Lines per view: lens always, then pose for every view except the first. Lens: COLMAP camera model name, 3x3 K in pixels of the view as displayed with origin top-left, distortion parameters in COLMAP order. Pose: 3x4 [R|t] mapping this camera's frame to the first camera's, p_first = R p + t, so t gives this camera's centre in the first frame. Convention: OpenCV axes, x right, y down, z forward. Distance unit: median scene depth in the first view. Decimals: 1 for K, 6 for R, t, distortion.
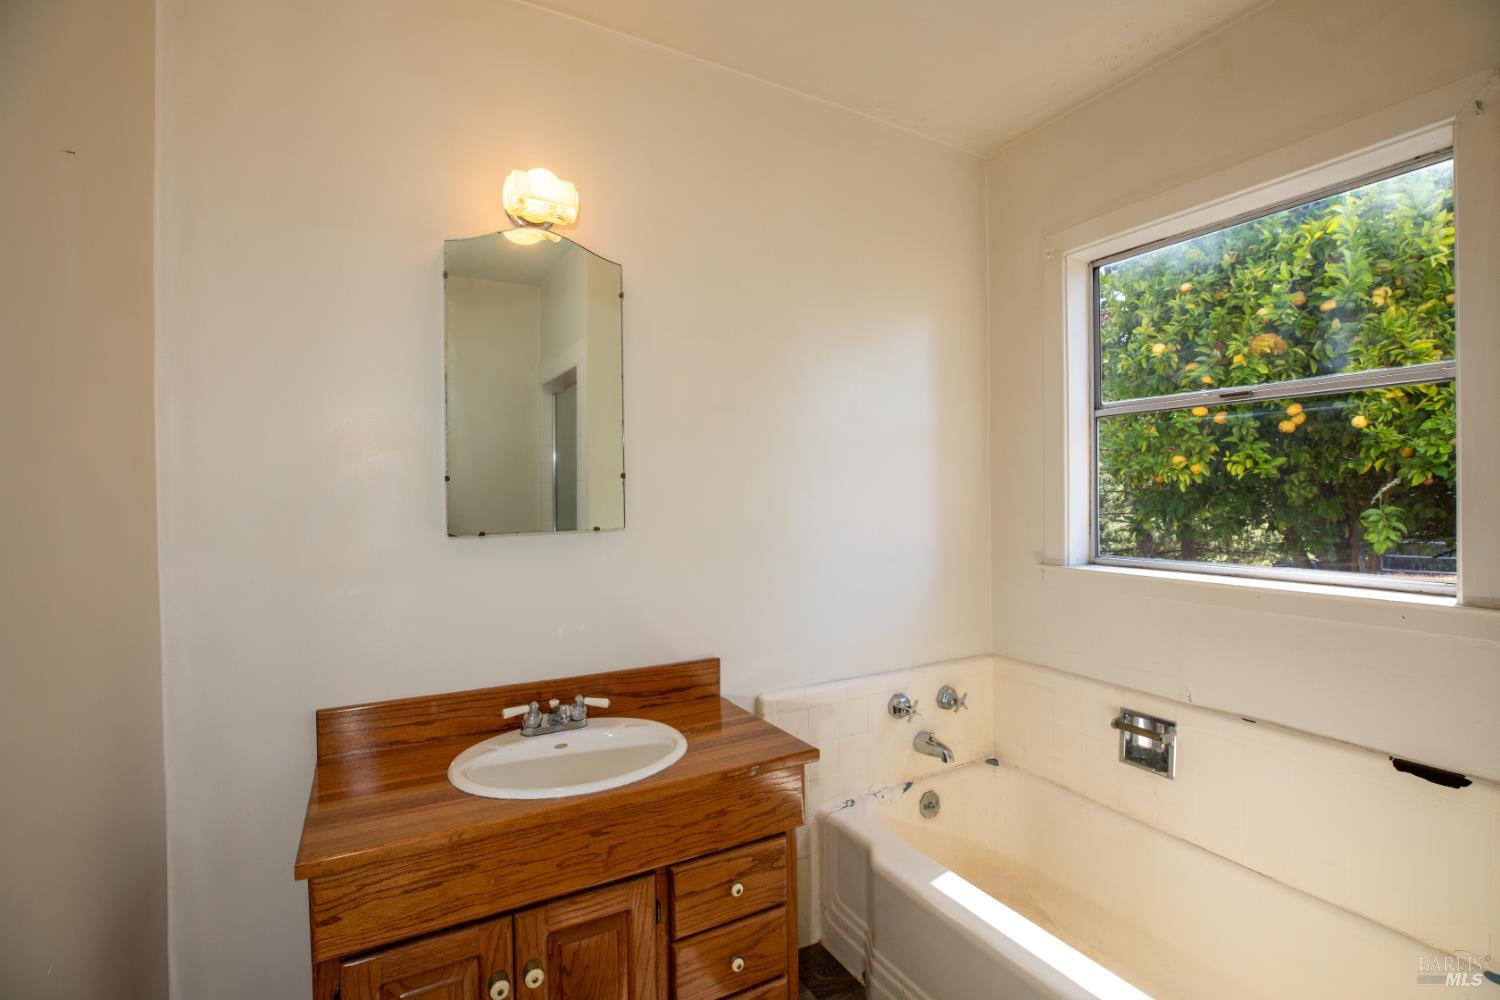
lens RADIAL K [[684.6, 0, 752.1], [0, 684.6, 498.2], [0, 0, 1]] dist [-0.046781, 0.014037]
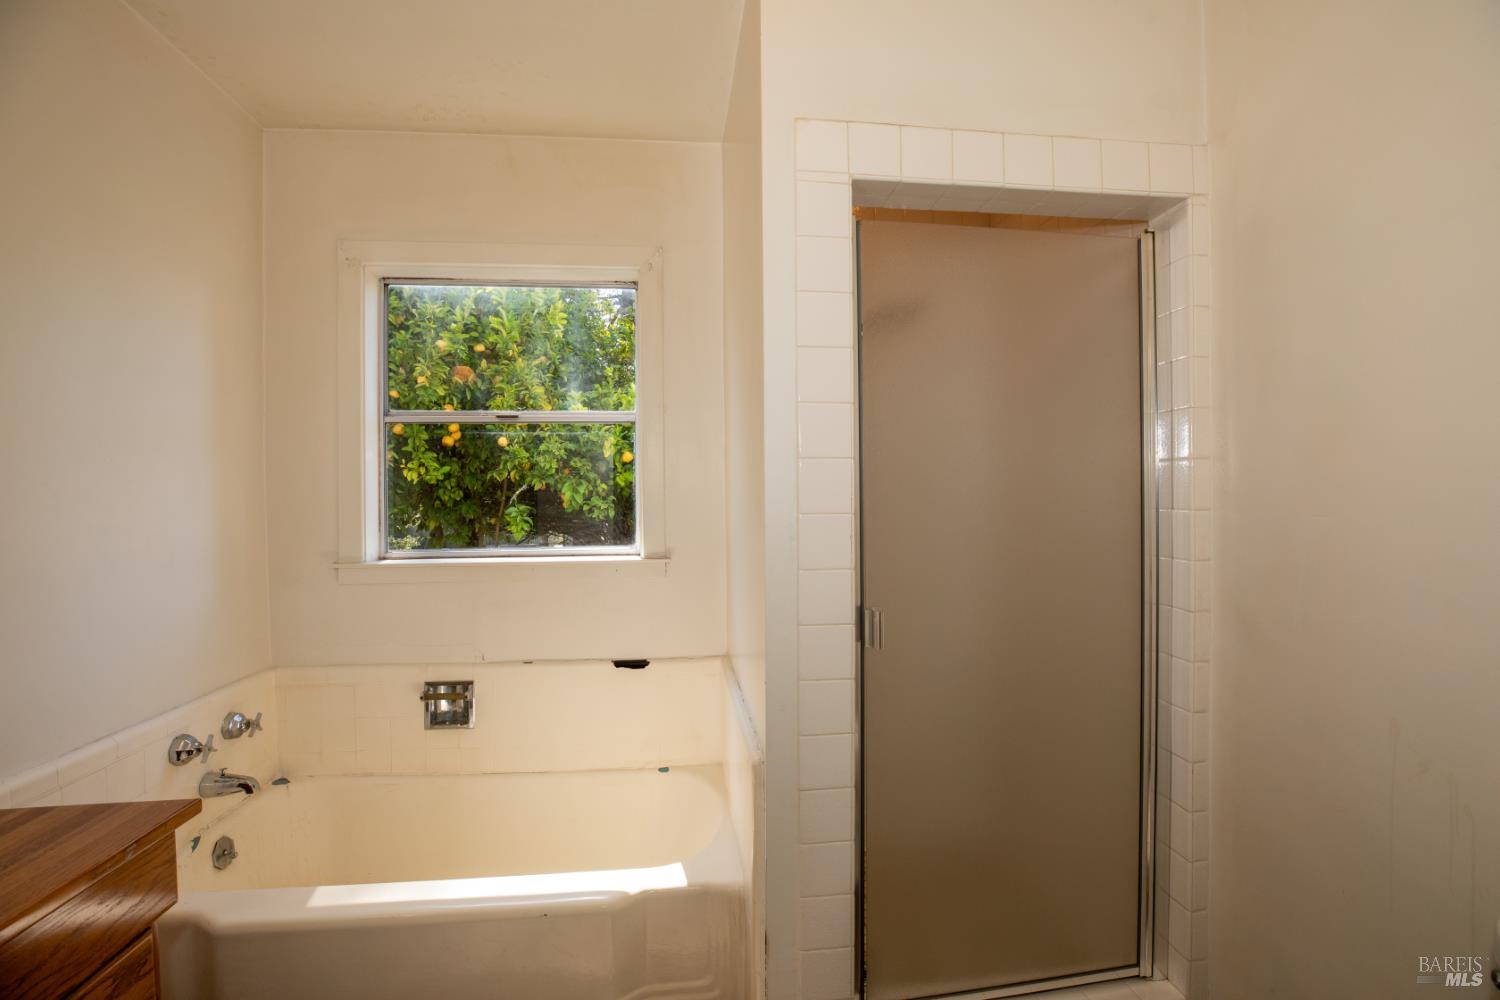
lens RADIAL K [[684.6, 0, 752.1], [0, 684.6, 498.2], [0, 0, 1]] dist [-0.046781, 0.014037]
pose [[0.389324, -0.003353, 0.921095, -0.141420], [0.011571, 0.999932, -0.001250, 0.004959], [-0.921028, 0.011145, 0.389337, 0.024047]]
